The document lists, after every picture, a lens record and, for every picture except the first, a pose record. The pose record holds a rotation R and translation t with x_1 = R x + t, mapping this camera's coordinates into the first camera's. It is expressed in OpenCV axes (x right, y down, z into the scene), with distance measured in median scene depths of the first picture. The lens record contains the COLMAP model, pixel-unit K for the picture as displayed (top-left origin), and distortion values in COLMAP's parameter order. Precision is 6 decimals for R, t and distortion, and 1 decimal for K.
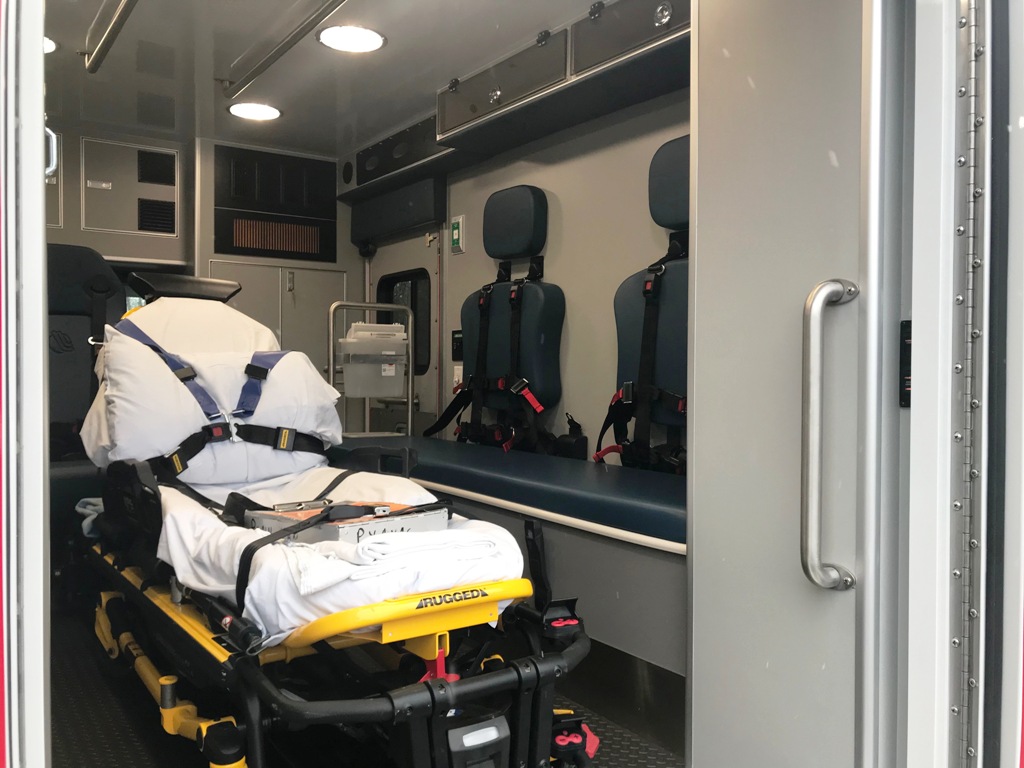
lens RADIAL K [[837.9, 0, 513.8], [0, 837.9, 380.4], [0, 0, 1]] dist [0.055688, -0.081618]
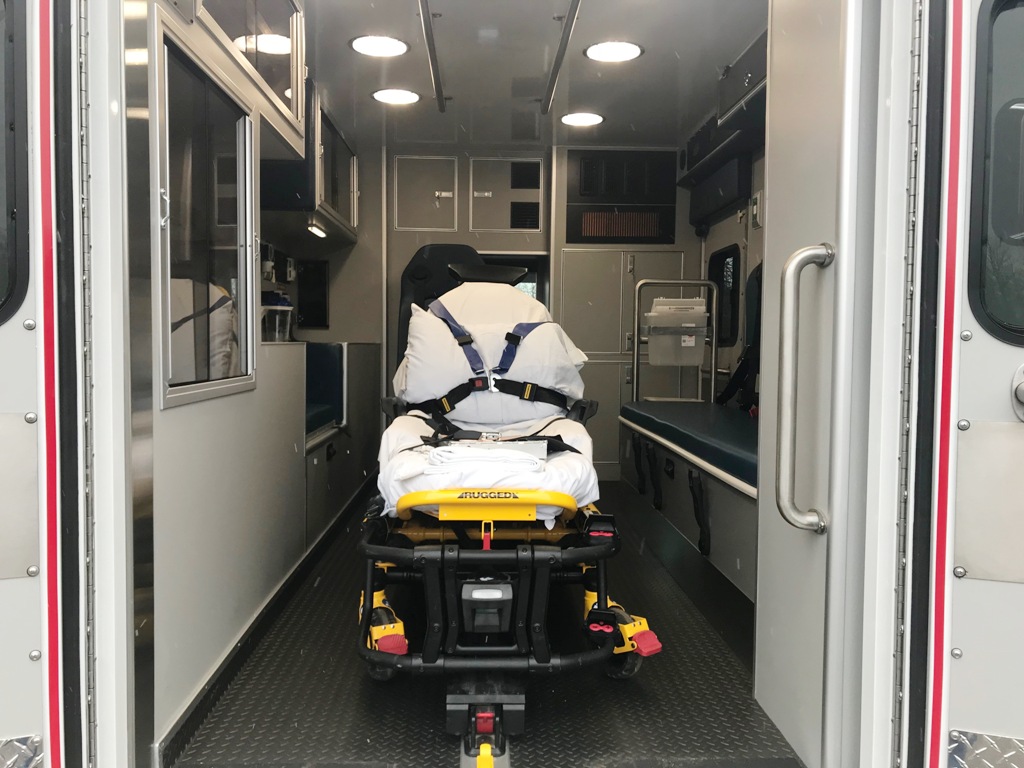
lens RADIAL K [[837.9, 0, 504.1], [0, 837.9, 377.9], [0, 0, 1]] dist [0.055688, -0.081618]
pose [[0.839938, 0.026806, -0.542020, 0.372475], [-0.015705, 0.999562, 0.025097, 0.018440], [0.542455, -0.012568, 0.839991, -0.068832]]
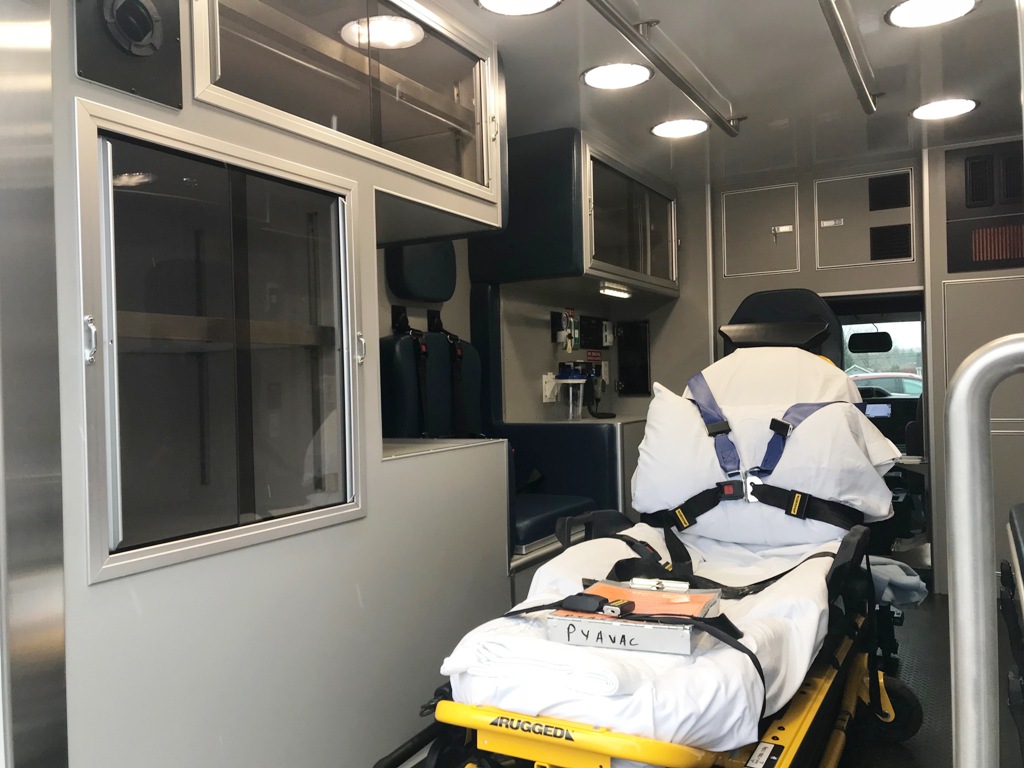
lens RADIAL K [[837.9, 0, 497.1], [0, 837.9, 383.3], [0, 0, 1]] dist [0.055688, -0.081618]
pose [[0.444409, -0.018855, -0.895626, 0.390635], [0.013635, 0.999805, -0.014283, -0.050250], [0.895720, -0.005864, 0.444579, 0.314452]]
